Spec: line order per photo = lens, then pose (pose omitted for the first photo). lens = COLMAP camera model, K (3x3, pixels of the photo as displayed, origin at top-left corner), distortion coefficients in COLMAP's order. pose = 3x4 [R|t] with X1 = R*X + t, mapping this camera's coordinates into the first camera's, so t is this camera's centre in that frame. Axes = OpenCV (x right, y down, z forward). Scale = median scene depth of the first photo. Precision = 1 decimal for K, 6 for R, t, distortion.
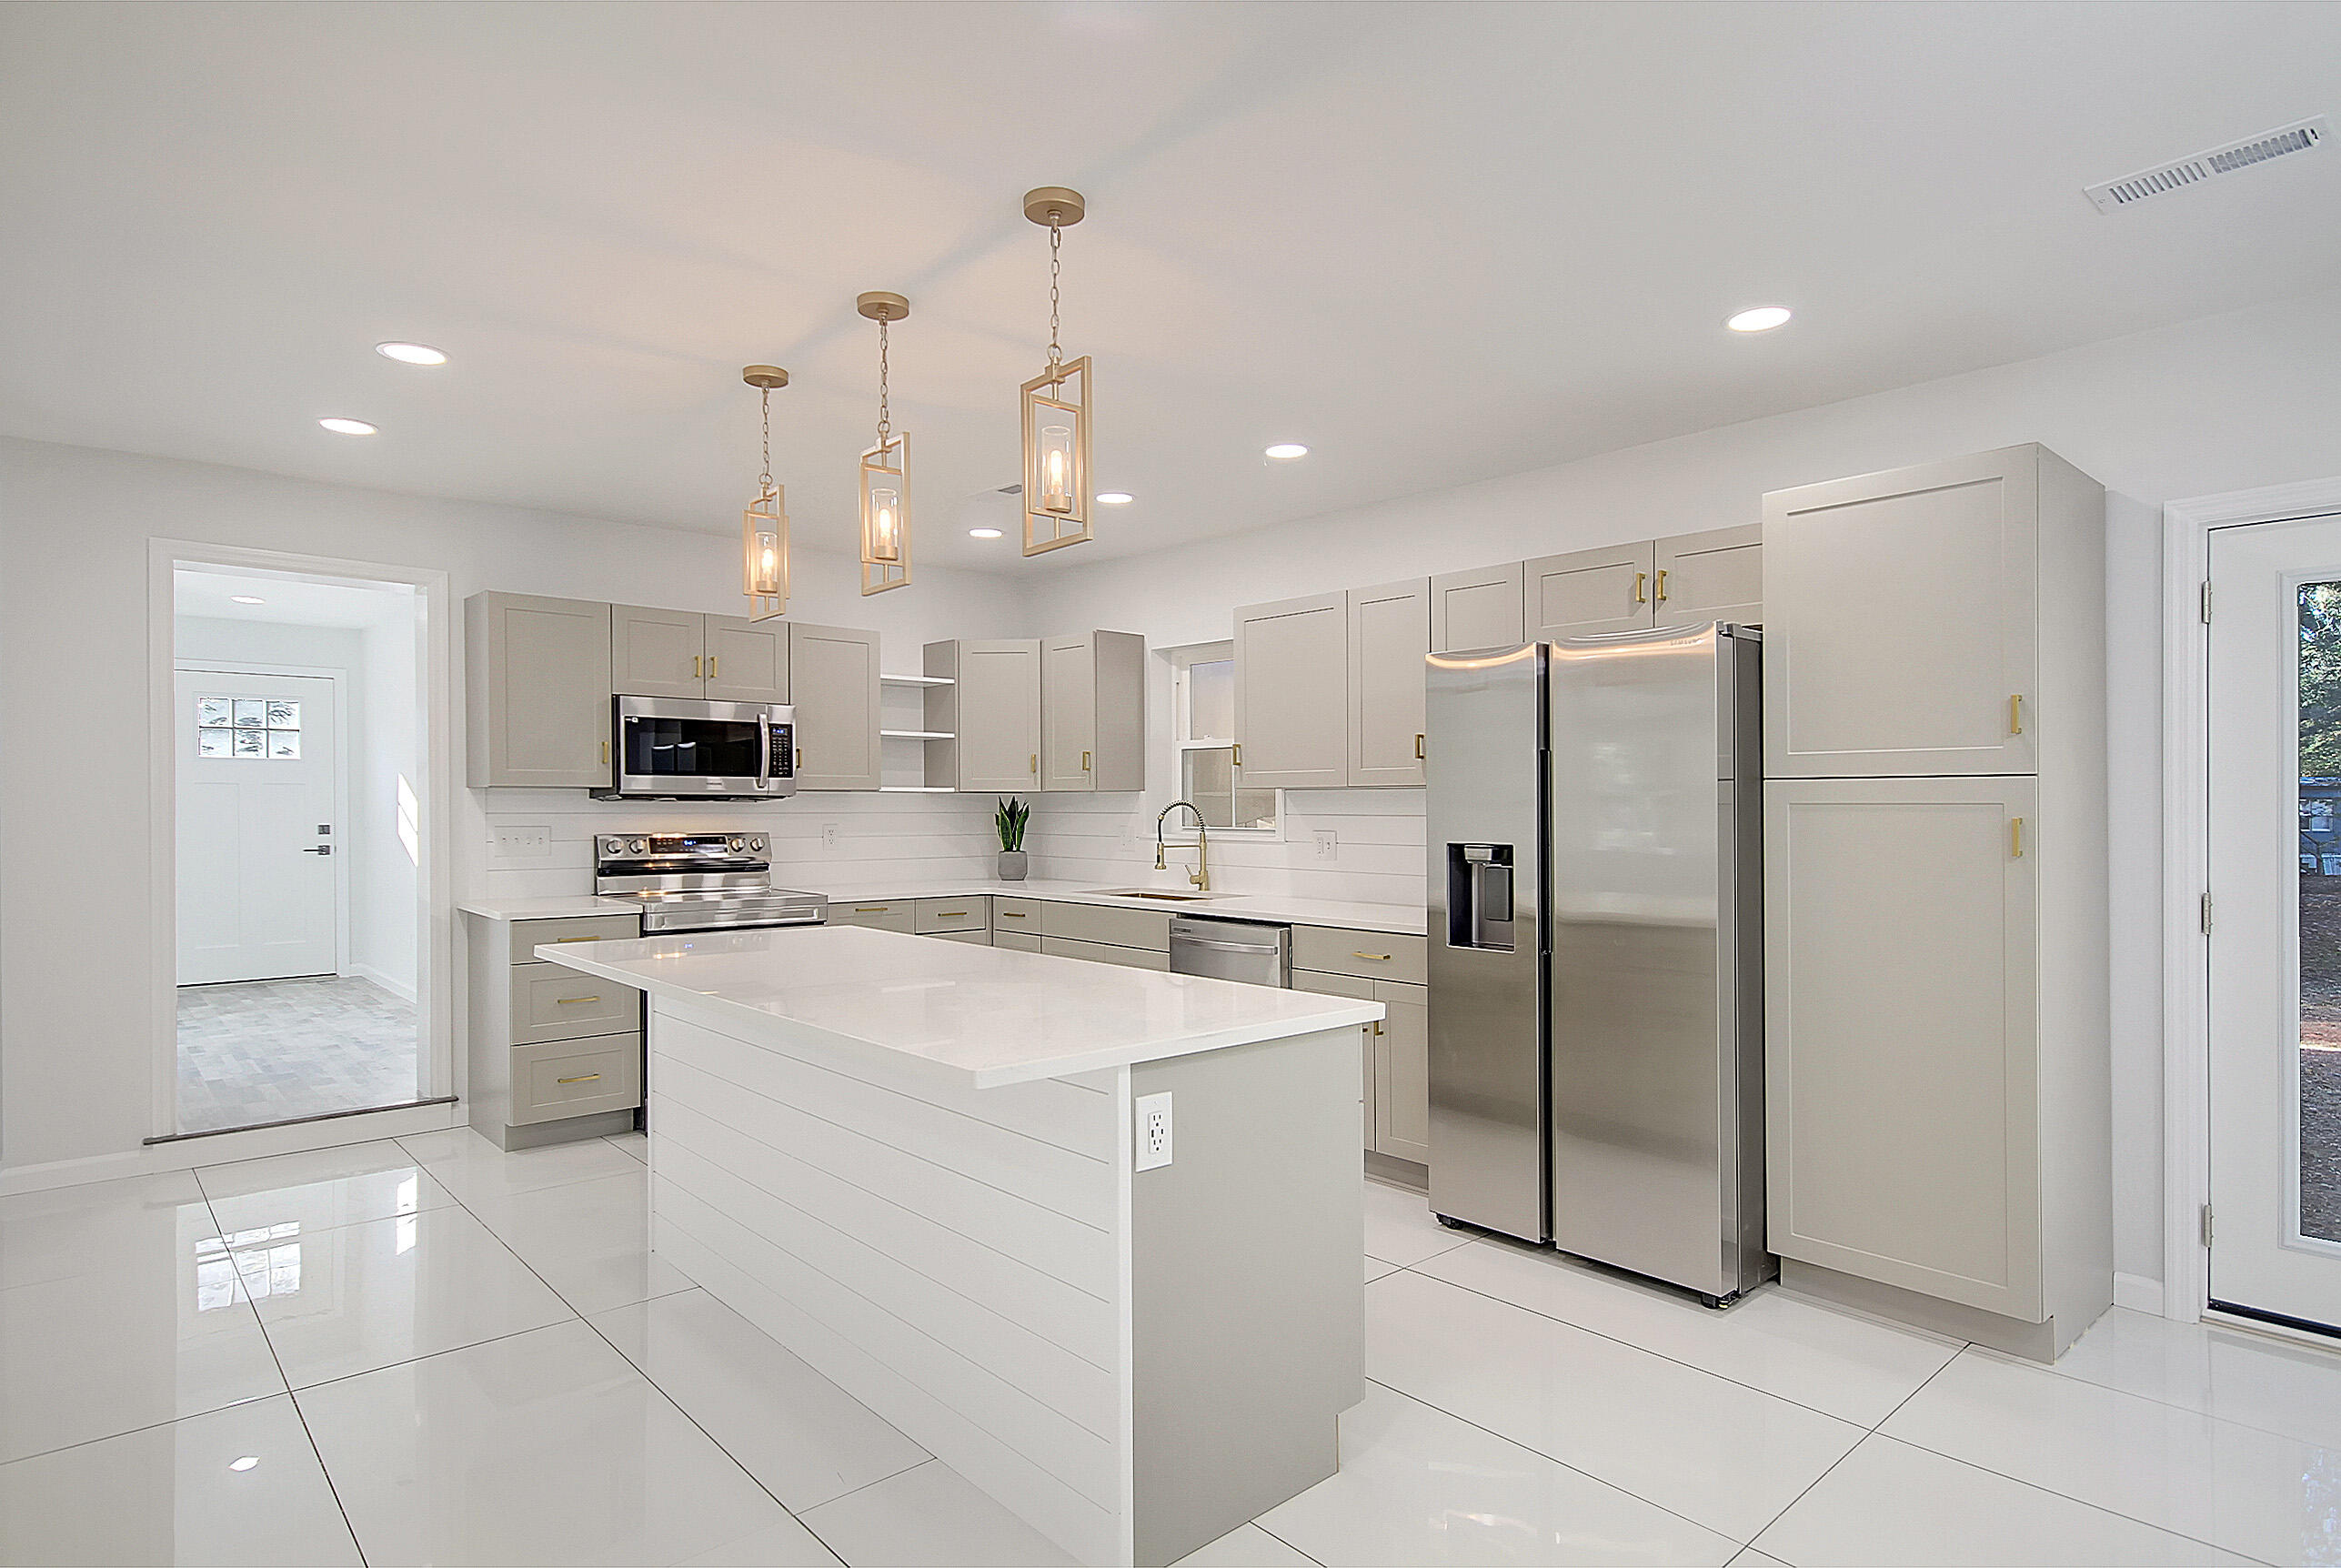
lens RADIAL K [[1240.1, 0, 1175.4], [0, 1240.1, 805.9], [0, 0, 1]] dist [-0.002203, -0.000074]
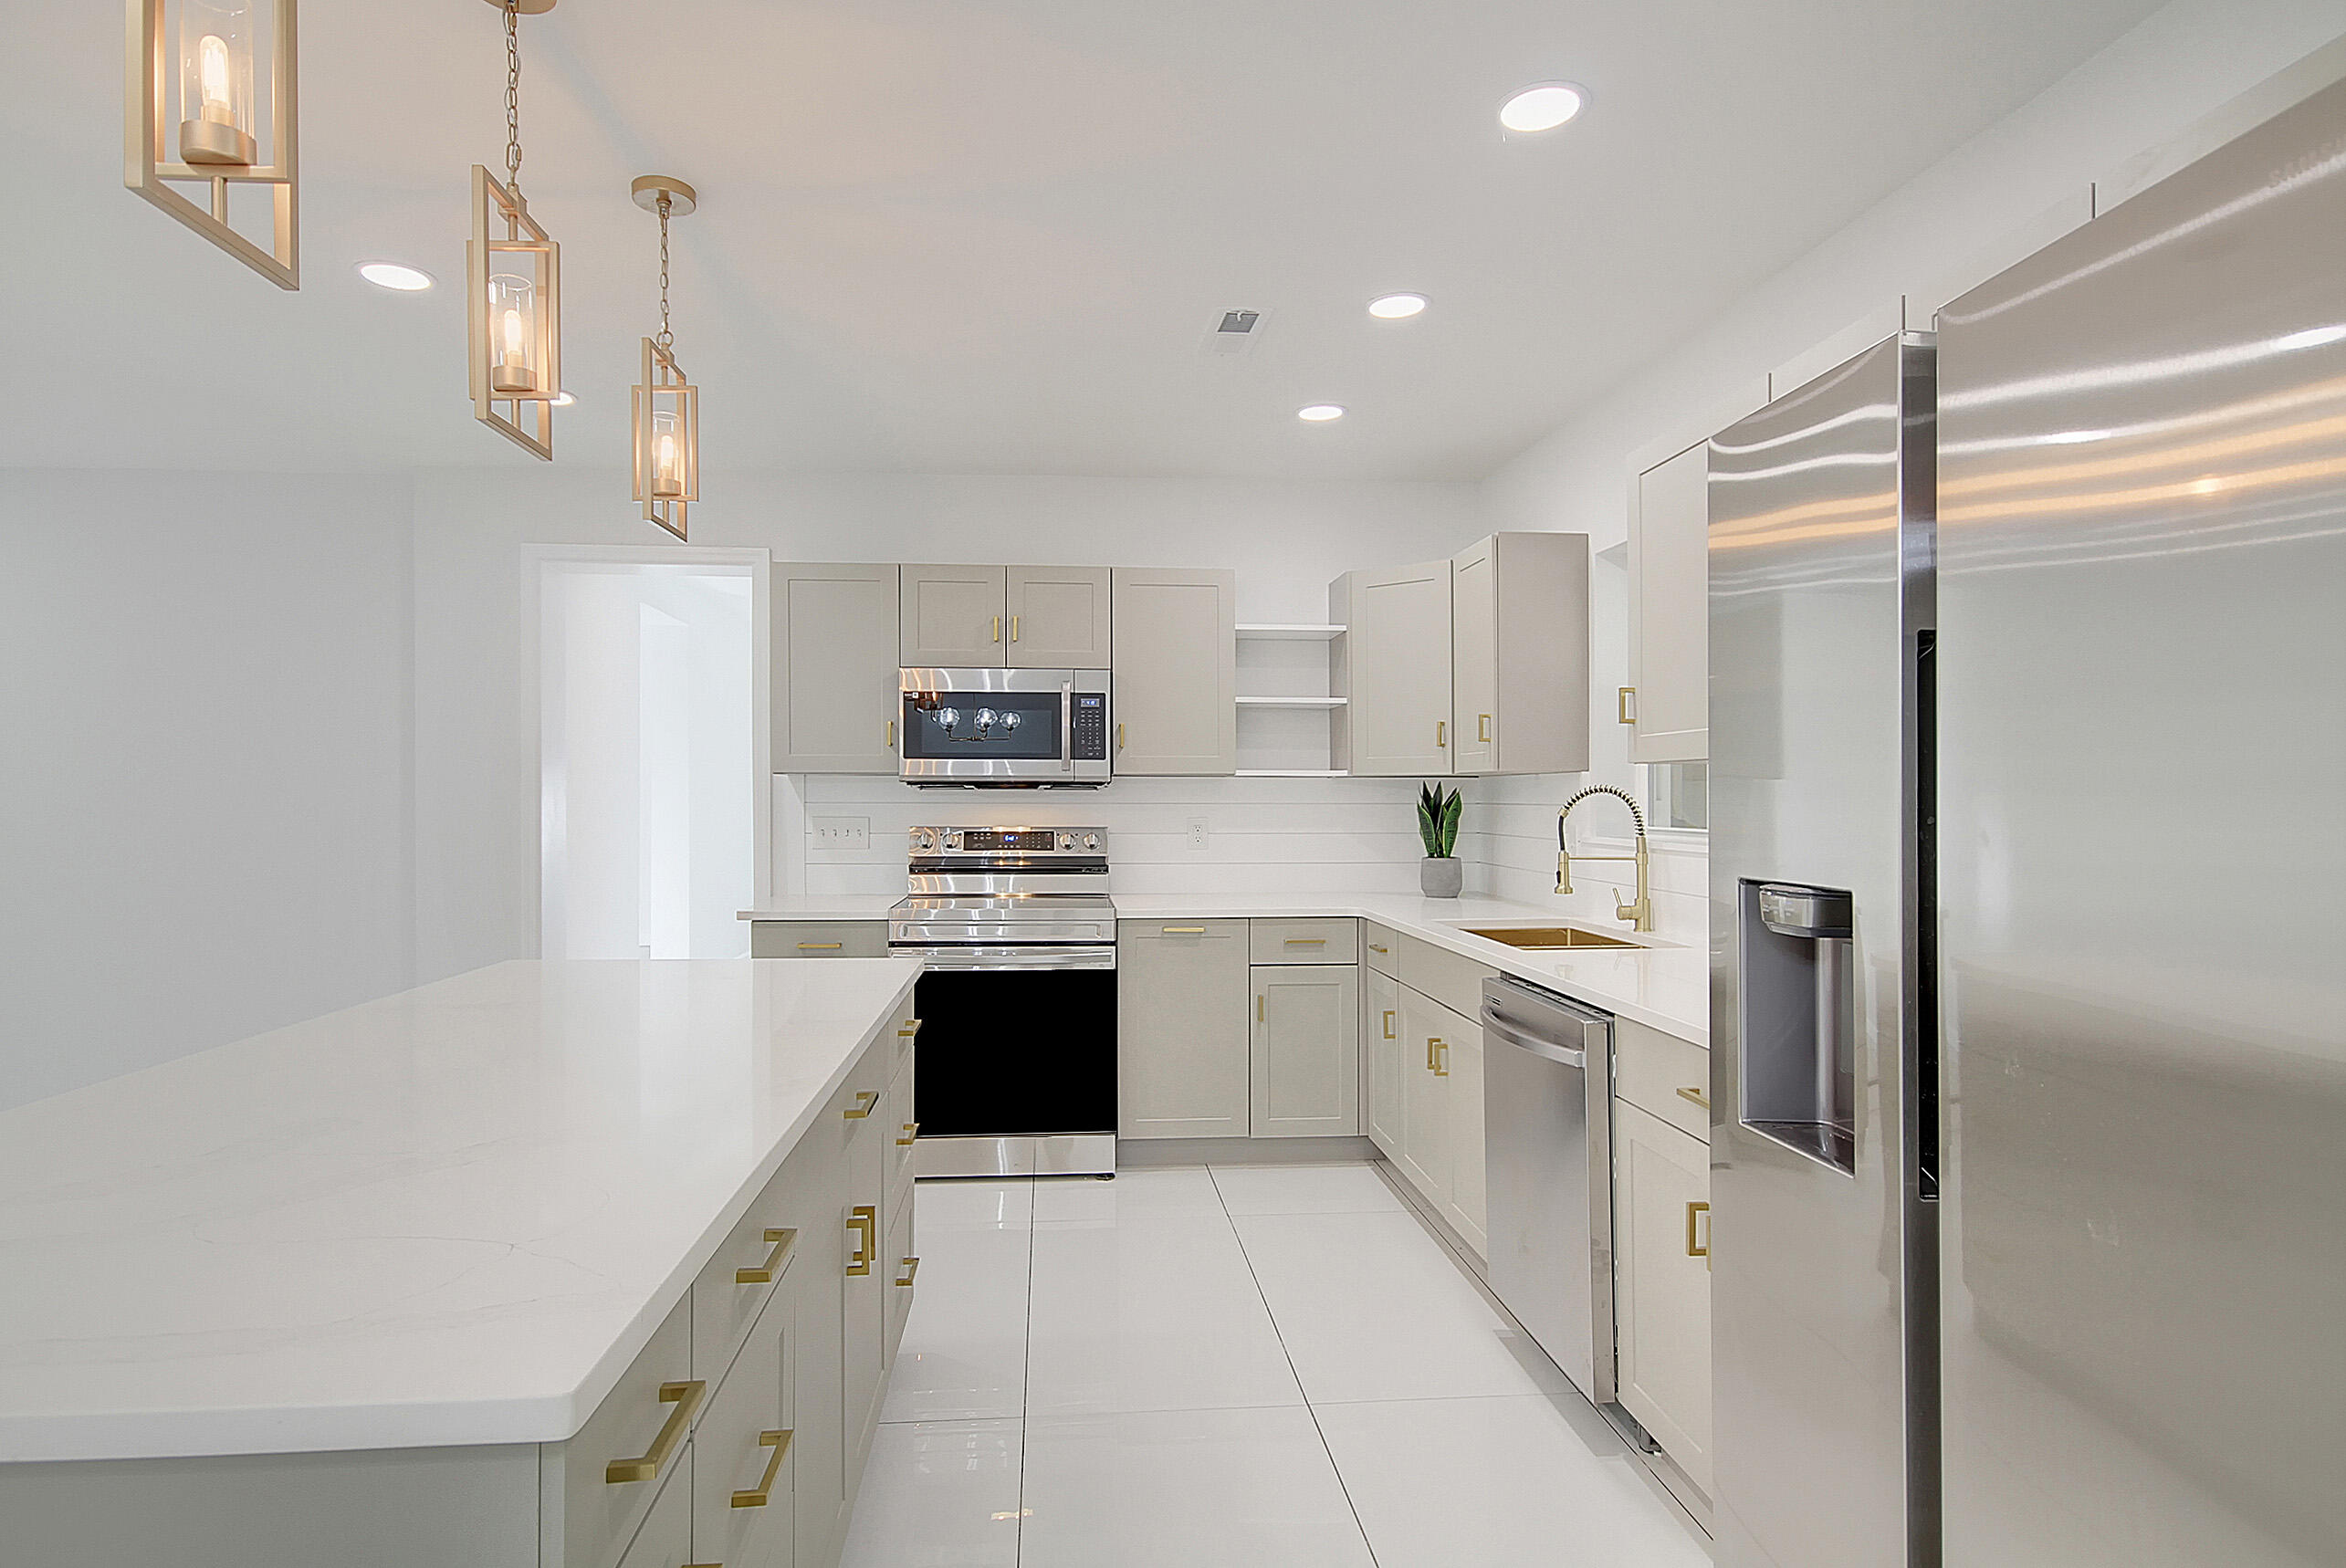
lens RADIAL K [[1257.3, 0, 1170.4], [0, 1257.3, 791.3], [0, 0, 1]] dist [-0.000117, 0.000485]
pose [[0.798193, -0.003671, -0.602391, 0.223492], [0.000386, 0.999984, -0.005583, 0.002604], [0.602402, 0.004223, 0.798182, 0.385362]]
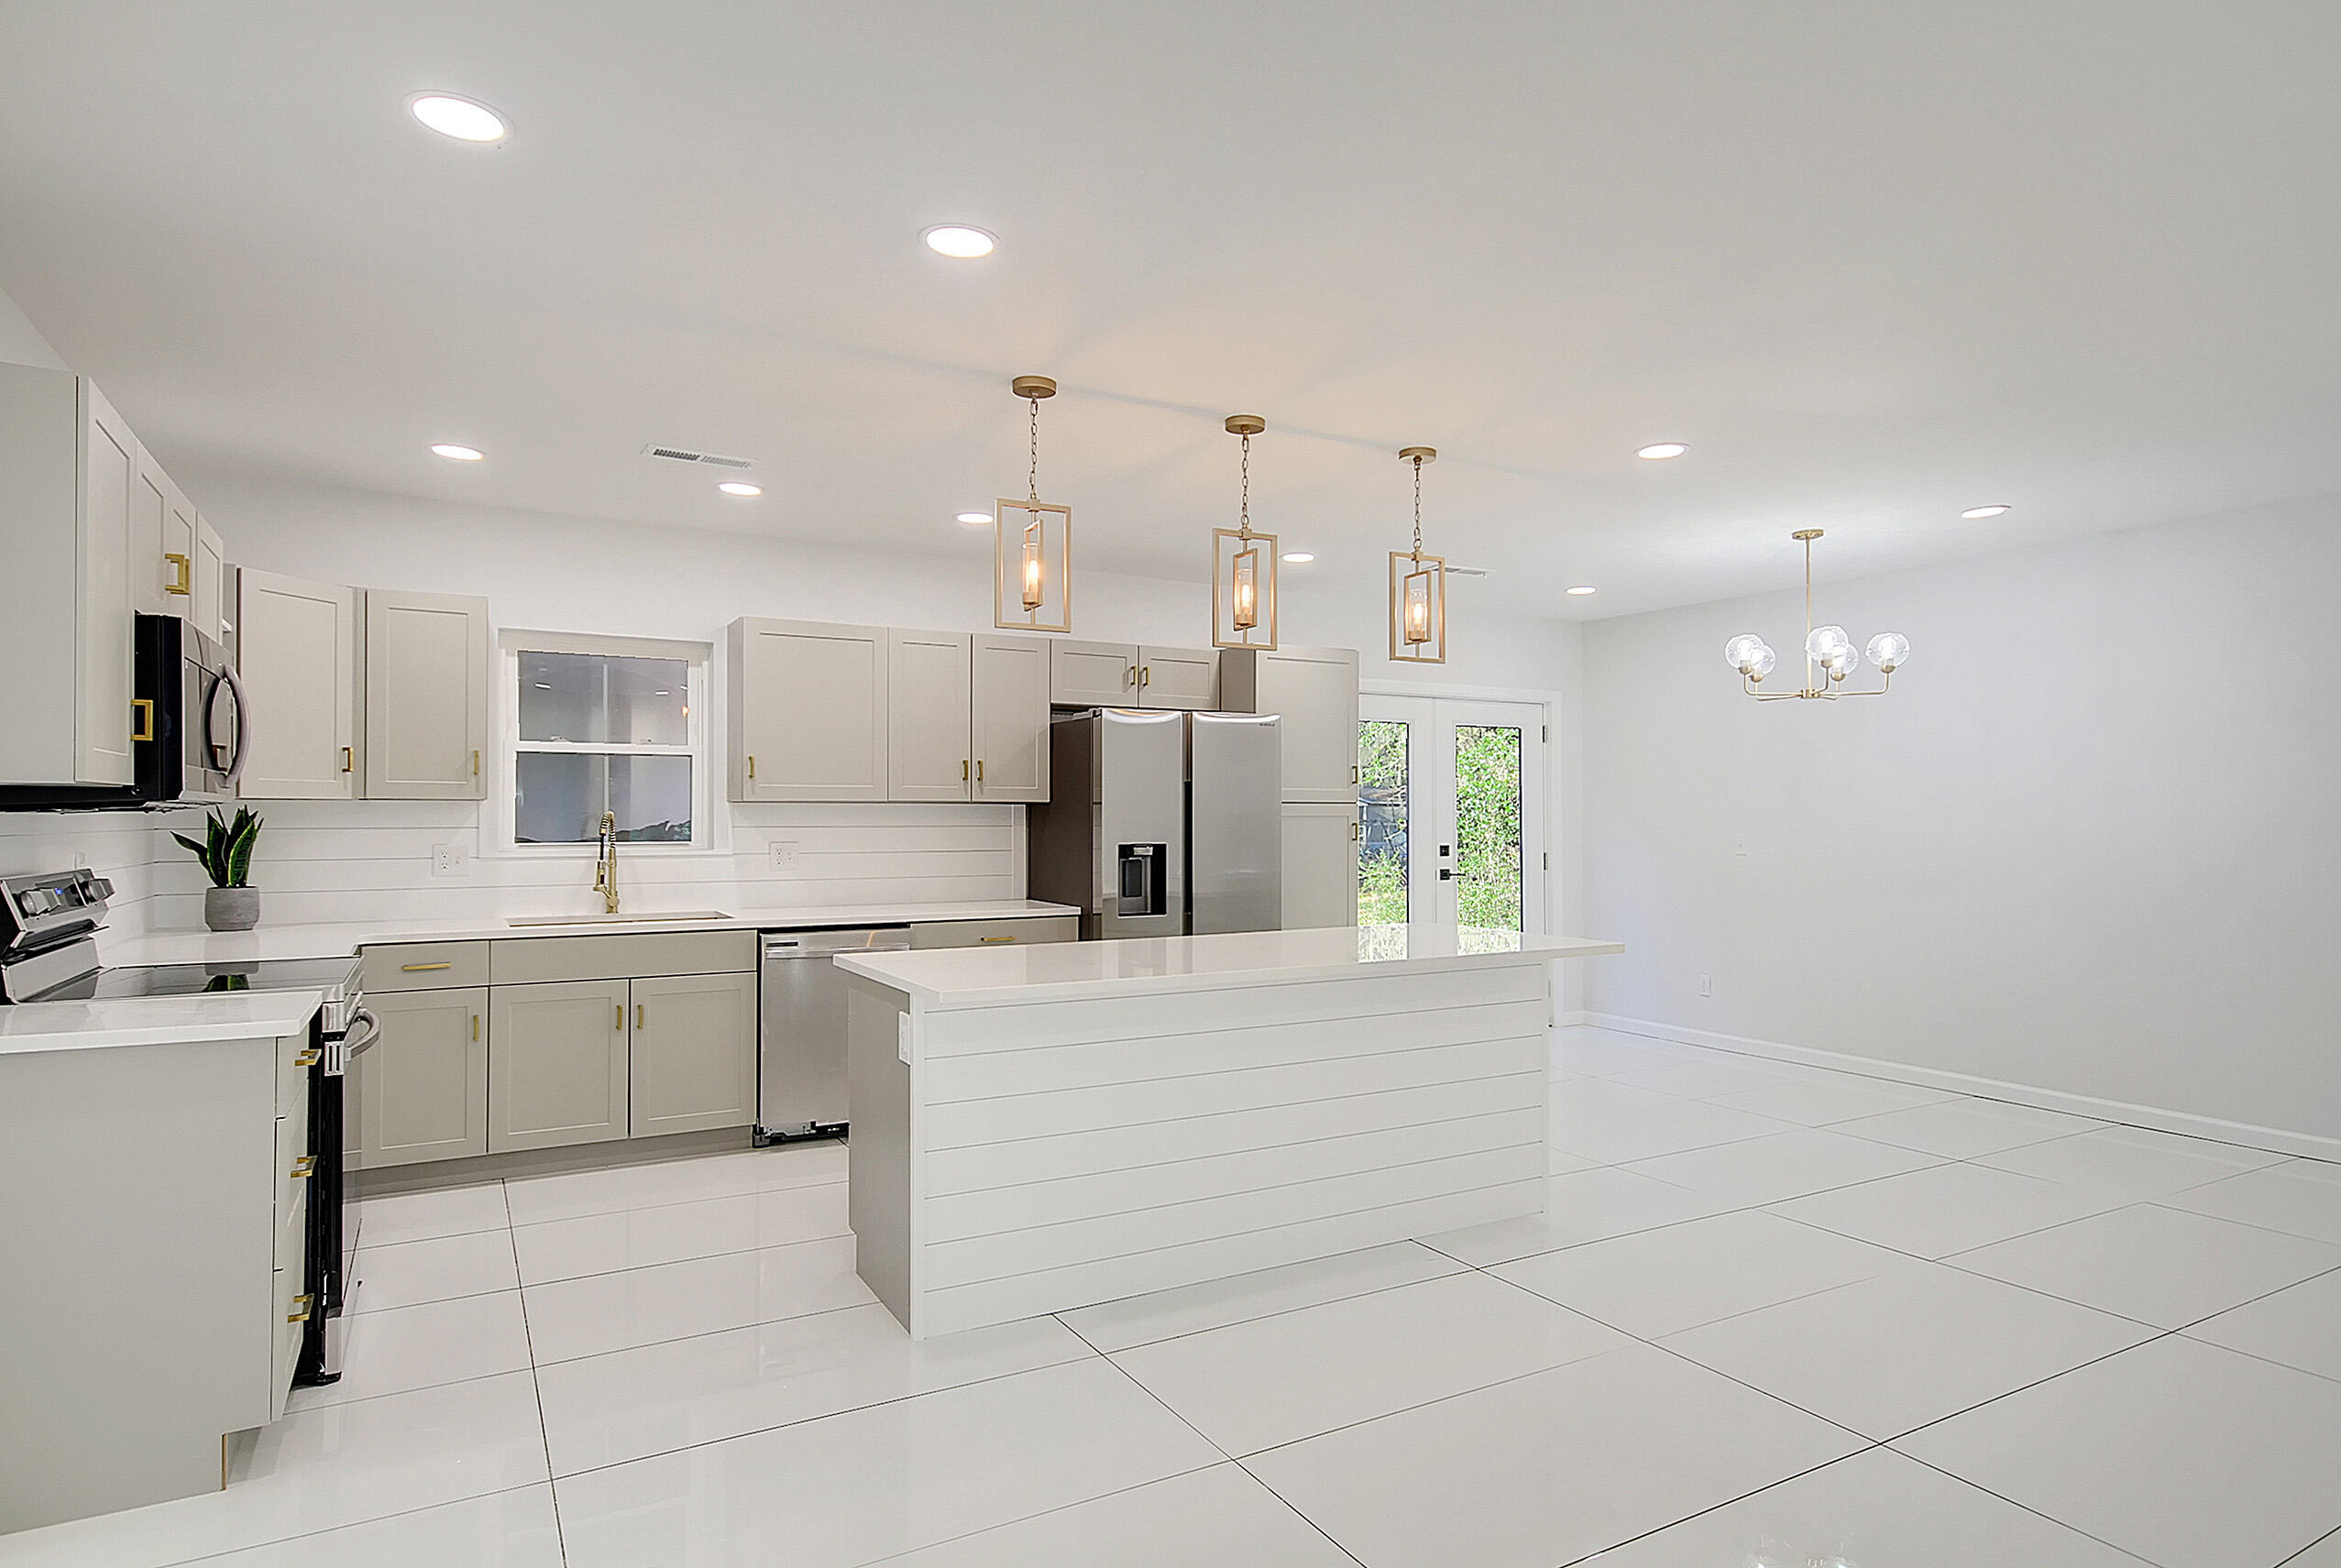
lens RADIAL K [[1331.5, 0, 1182.7], [0, 1331.5, 827.9], [0, 0, 1]] dist [-0.000748, 0.000183]
pose [[0.213437, -0.009983, 0.976906, -0.868247], [0.000131, 0.999948, 0.010190, -0.002951], [-0.976957, -0.002047, 0.213428, 0.422014]]
